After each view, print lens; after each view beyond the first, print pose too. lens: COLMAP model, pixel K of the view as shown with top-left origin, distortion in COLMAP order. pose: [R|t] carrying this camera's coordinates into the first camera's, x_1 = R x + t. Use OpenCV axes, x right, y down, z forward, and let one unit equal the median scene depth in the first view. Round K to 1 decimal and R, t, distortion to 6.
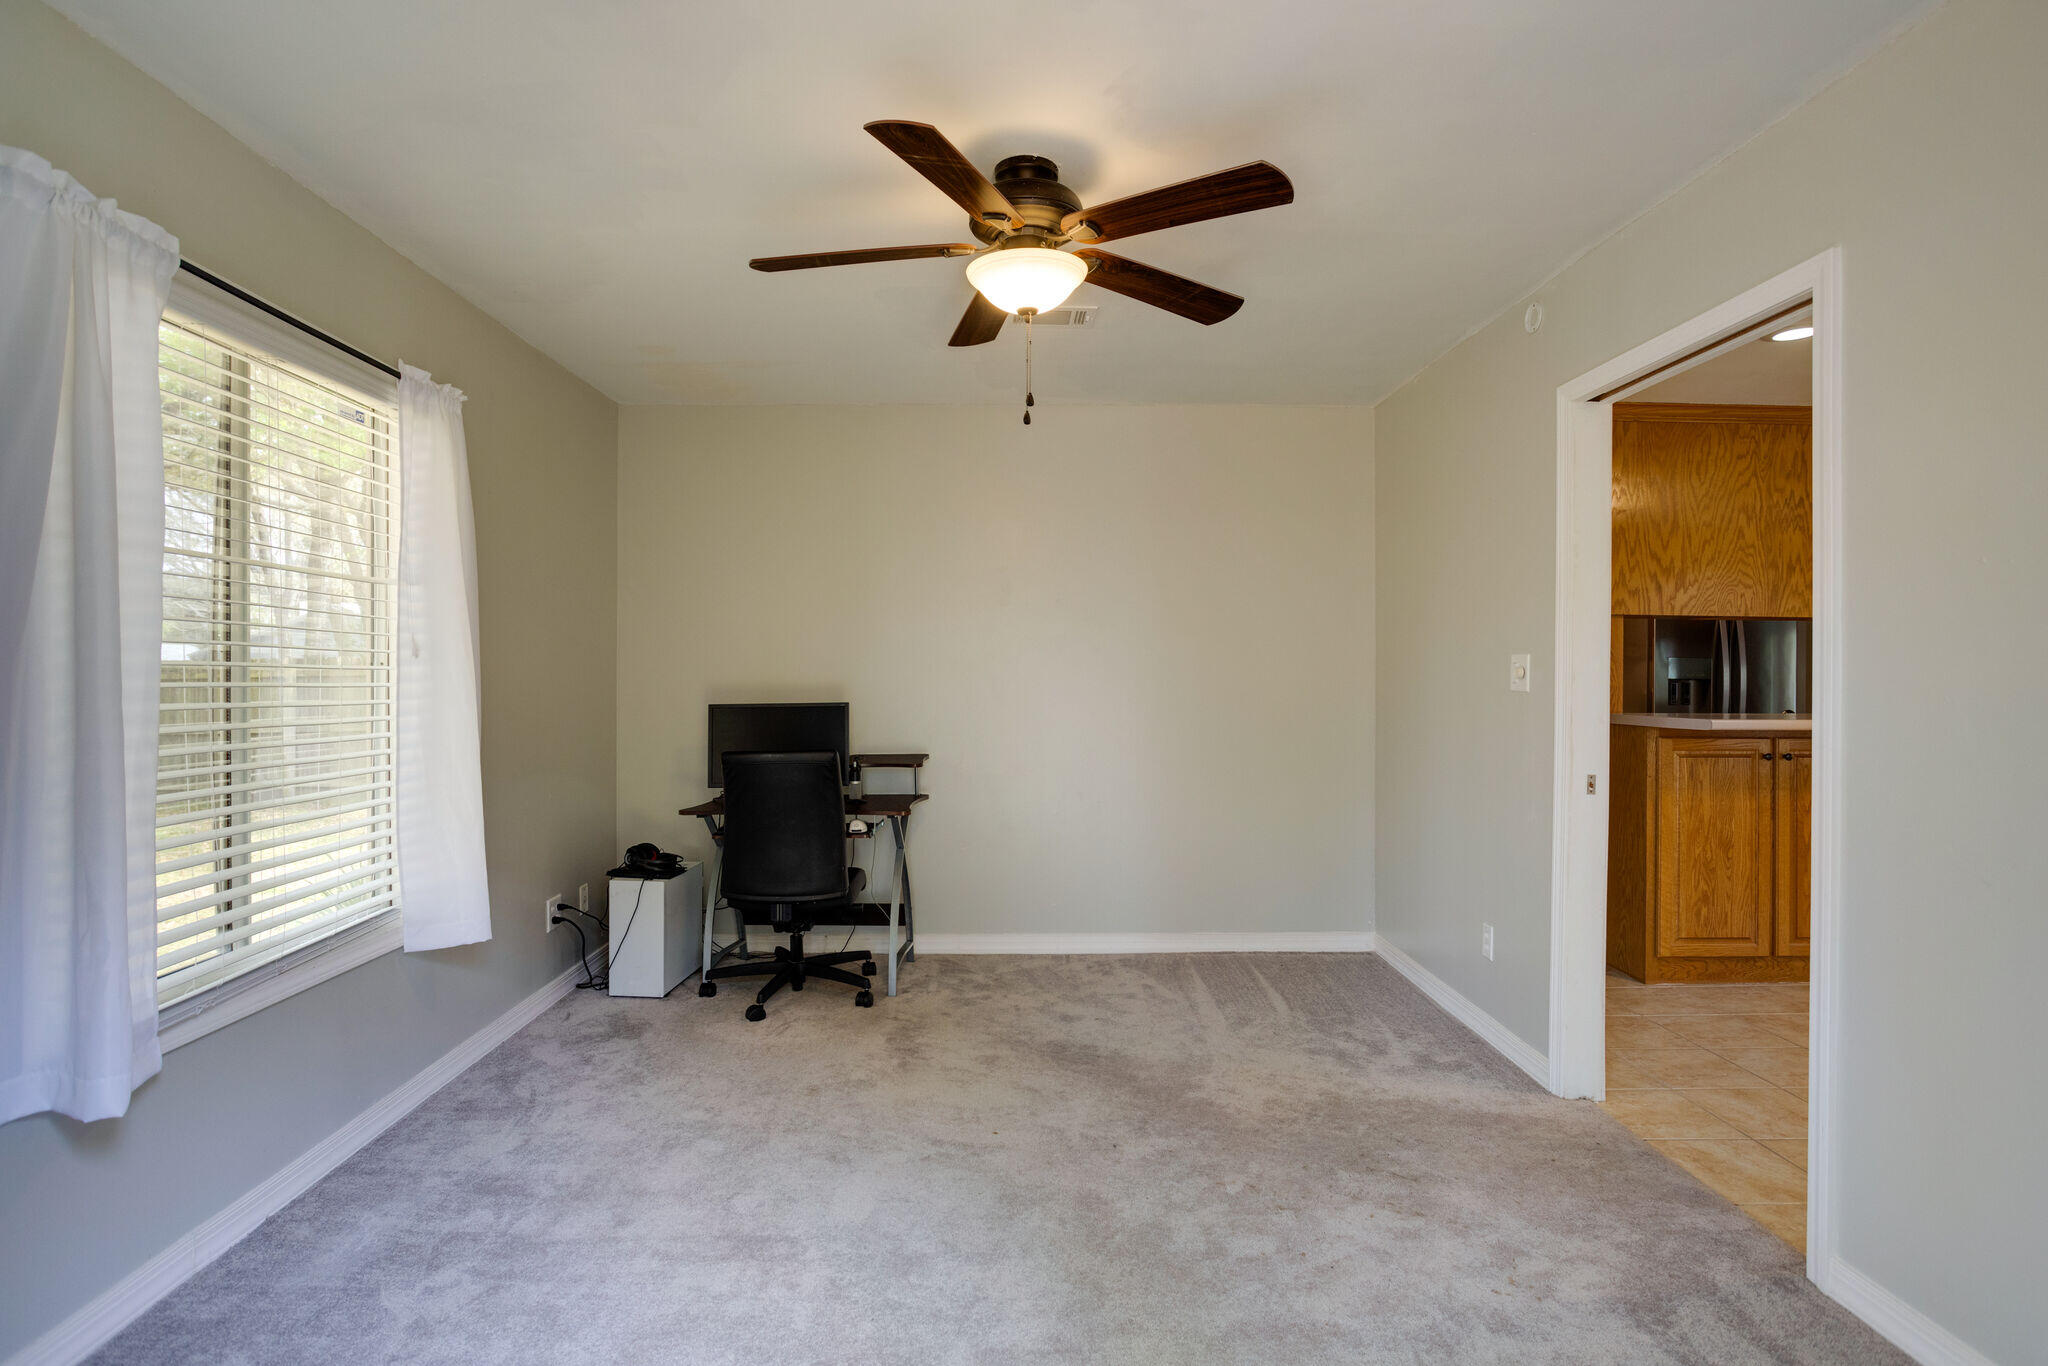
lens RADIAL K [[1001.3, 0, 1032.3], [0, 1001.3, 683.4], [0, 0, 1]] dist [-0.021323, -0.000091]
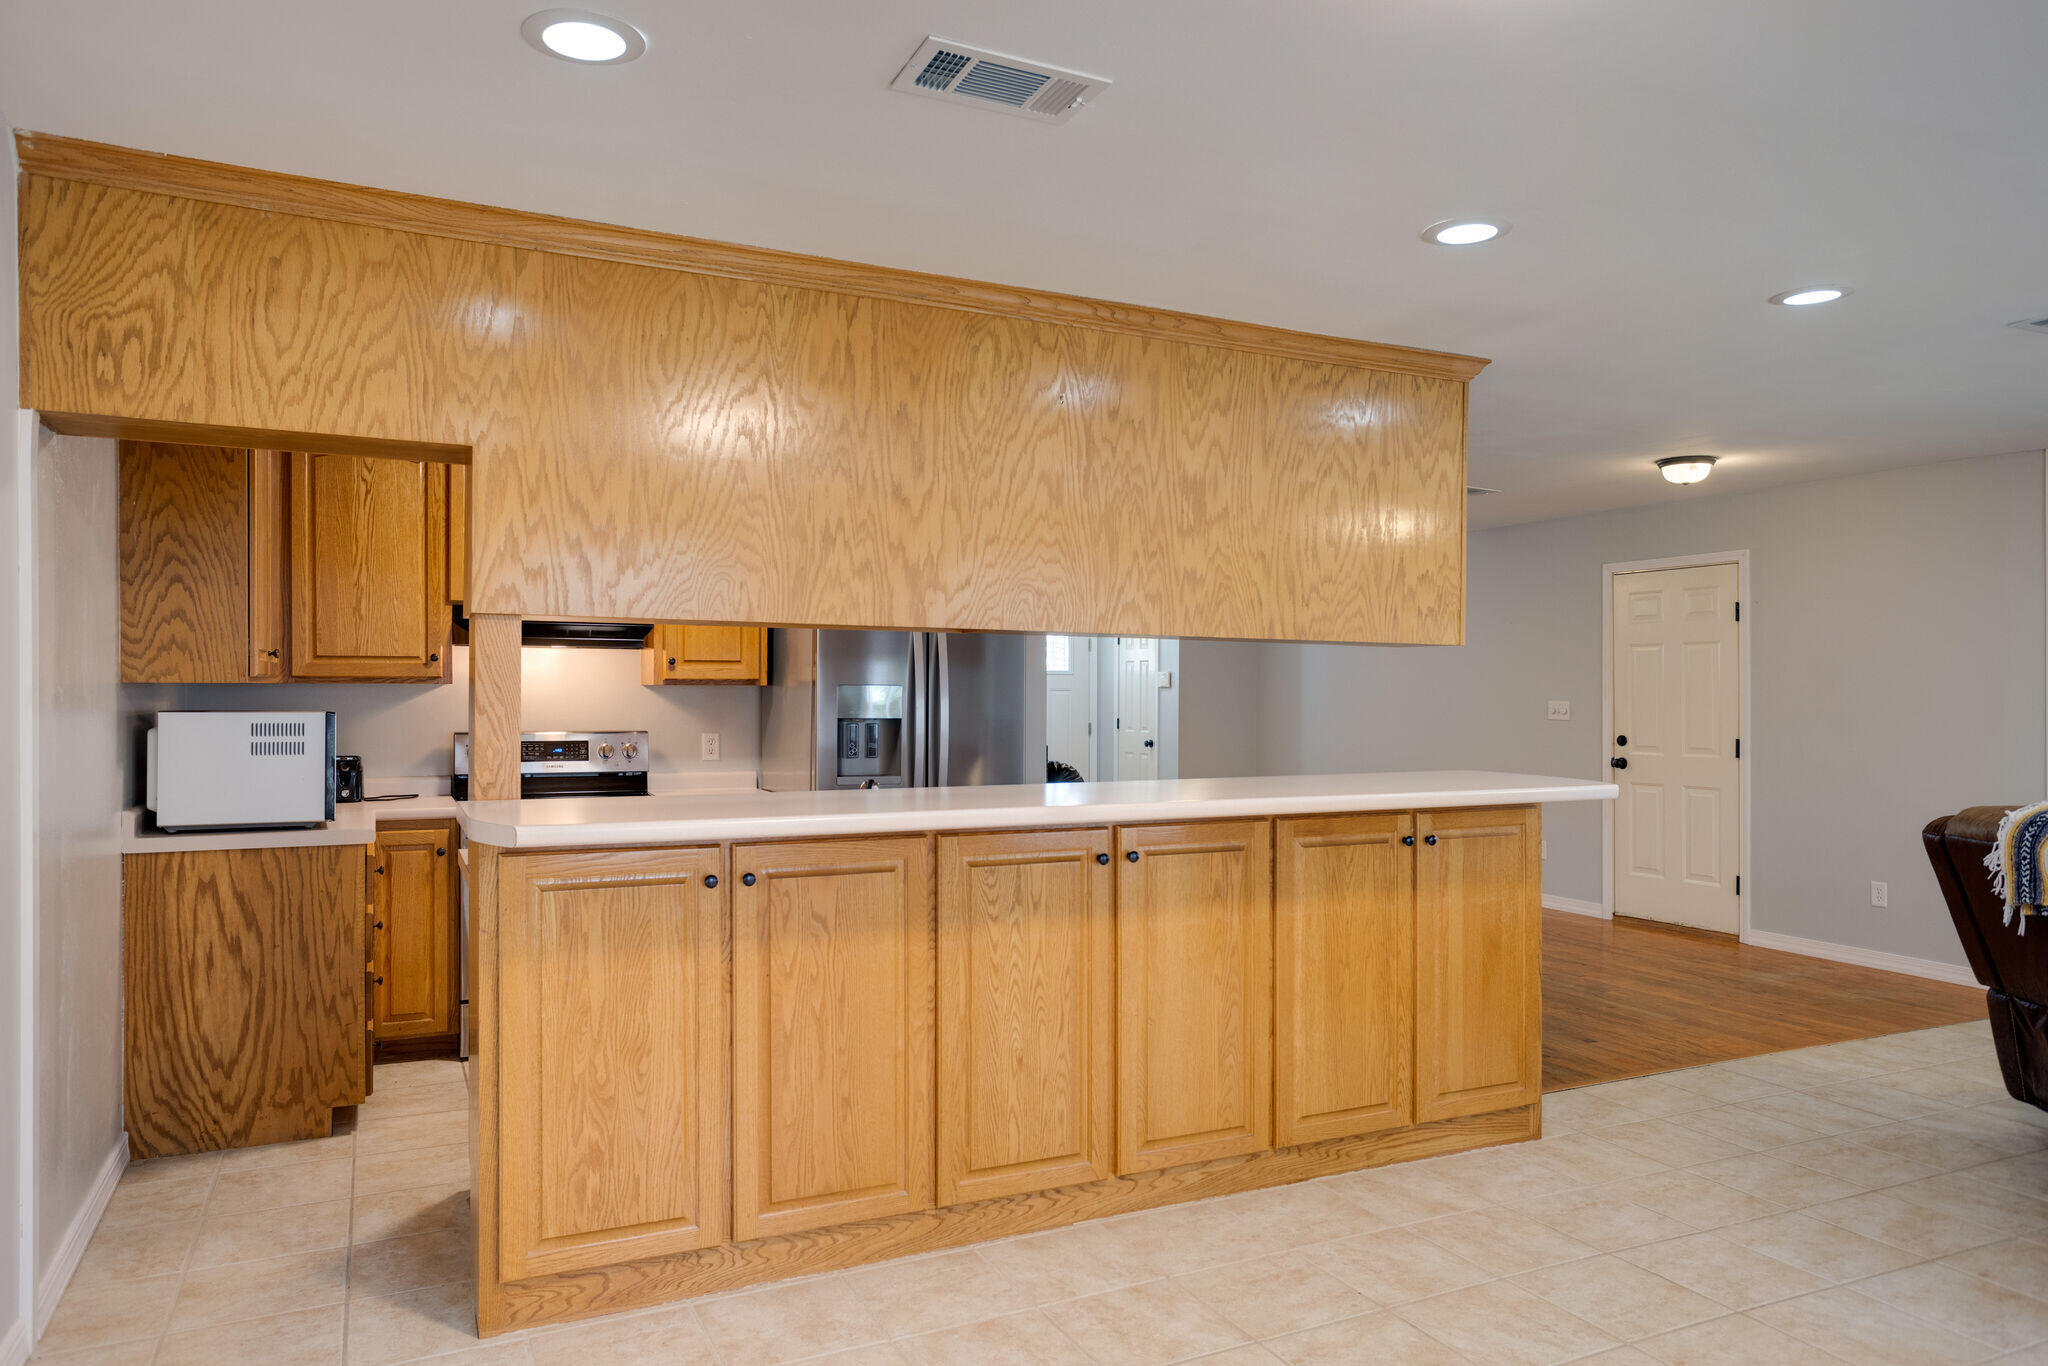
lens RADIAL K [[1343.3, 0, 1004.3], [0, 1343.3, 698.4], [0, 0, 1]] dist [-0.020500, 0.028536]
pose [[0.912581, -0.001463, 0.408892, 0.541176], [0.000681, 0.999998, 0.002056, -0.025566], [-0.408895, -0.001598, 0.912580, 0.241168]]
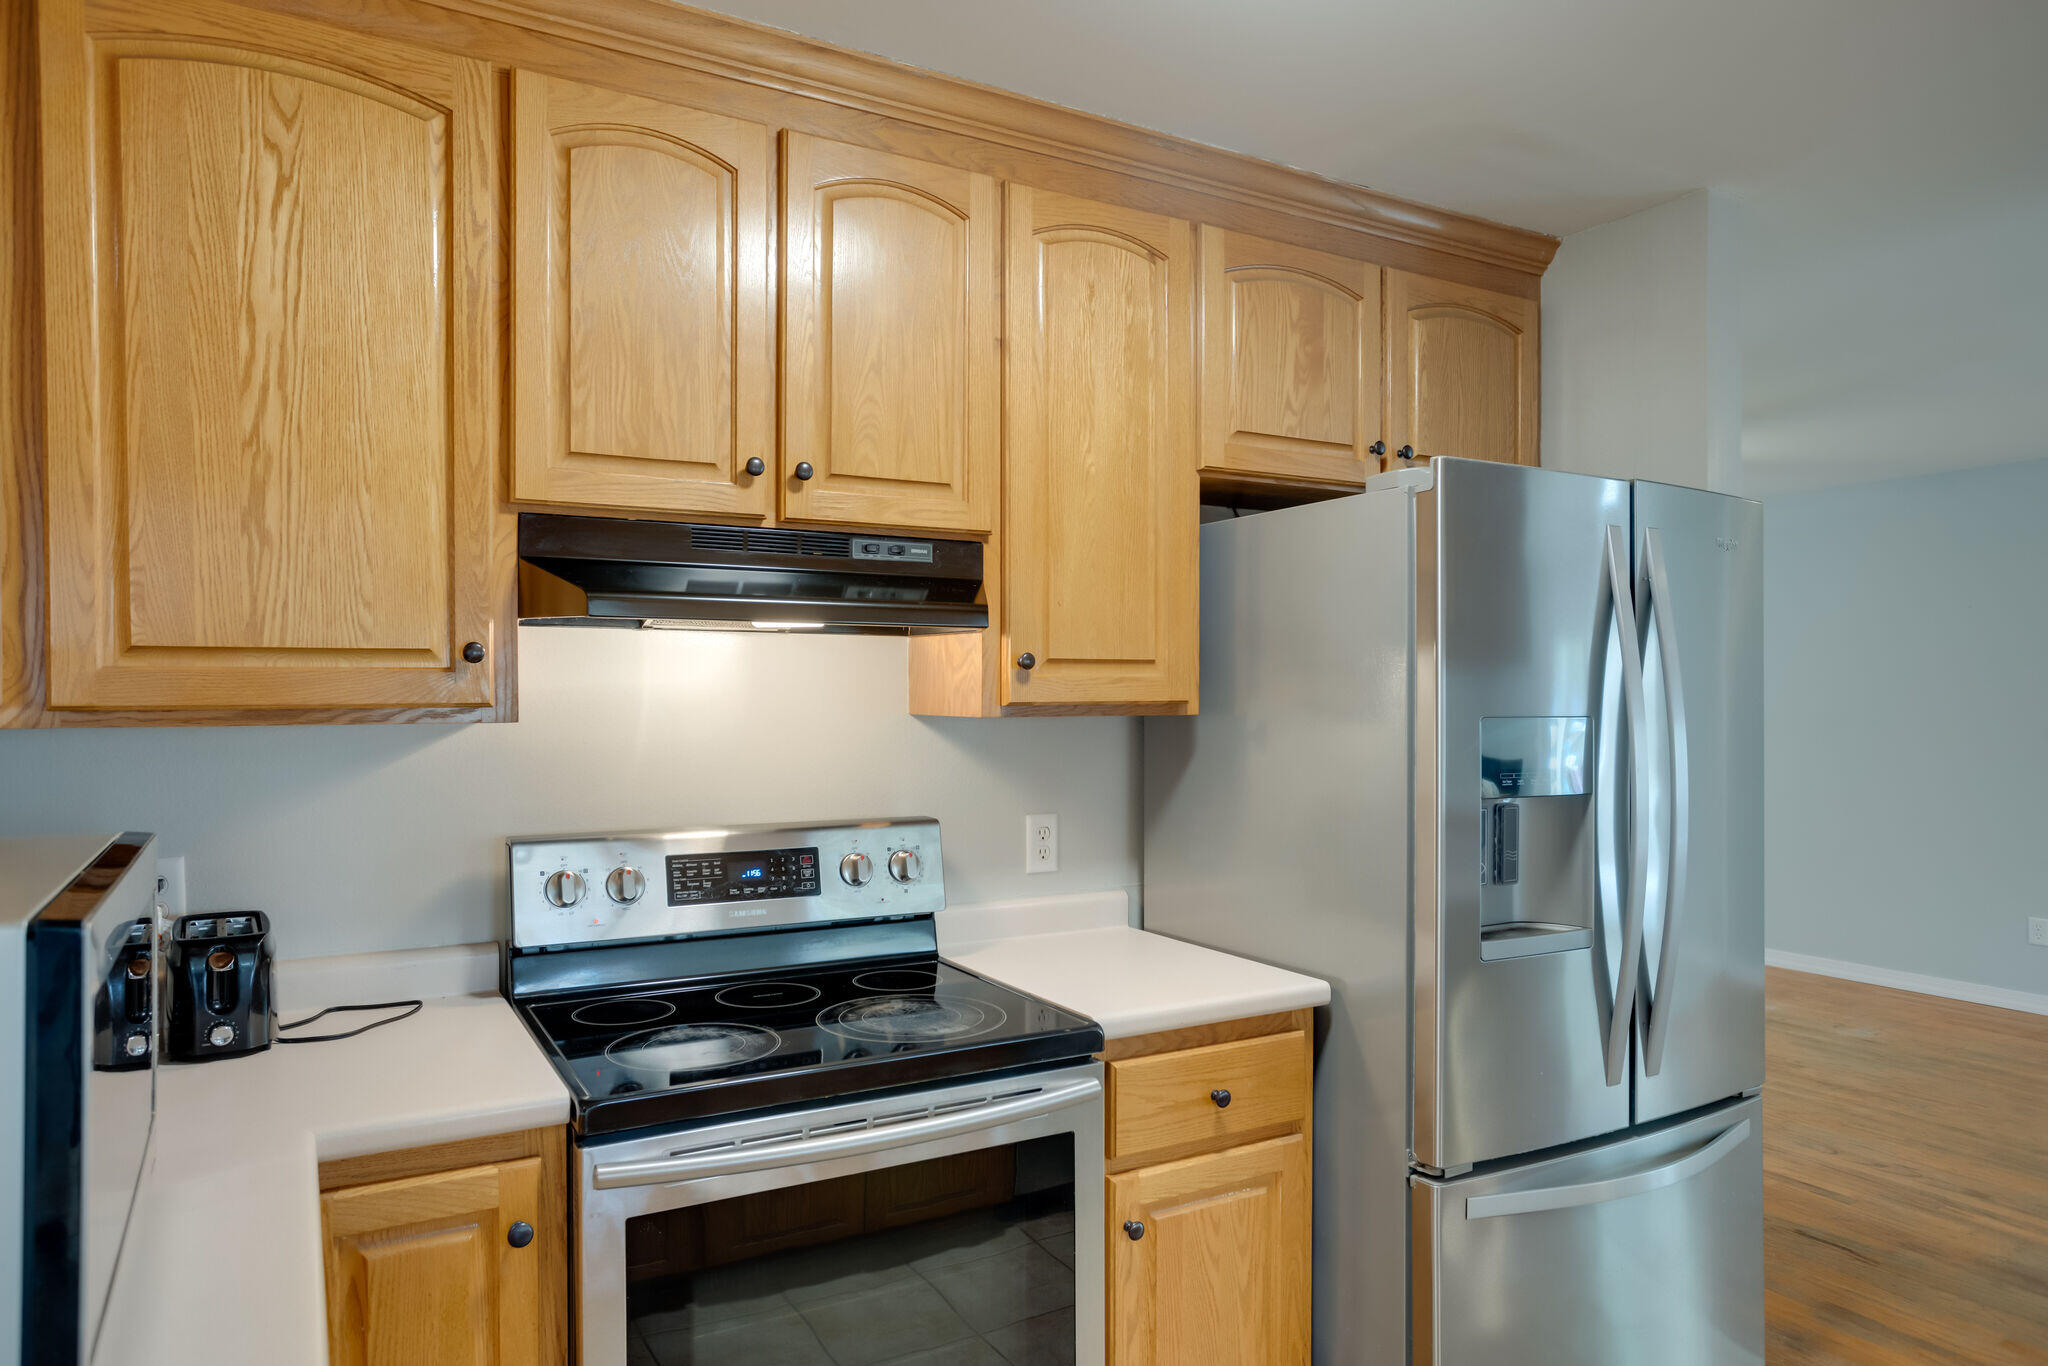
lens RADIAL K [[1304.8, 0, 1013.7], [0, 1304.8, 699.1], [0, 0, 1]] dist [-0.009682, 0.024216]
pose [[0.883597, -0.006651, 0.468200, 0.521851], [0.010216, 0.999935, -0.005077, -0.040361], [-0.468136, 0.009269, 0.883608, 1.073261]]
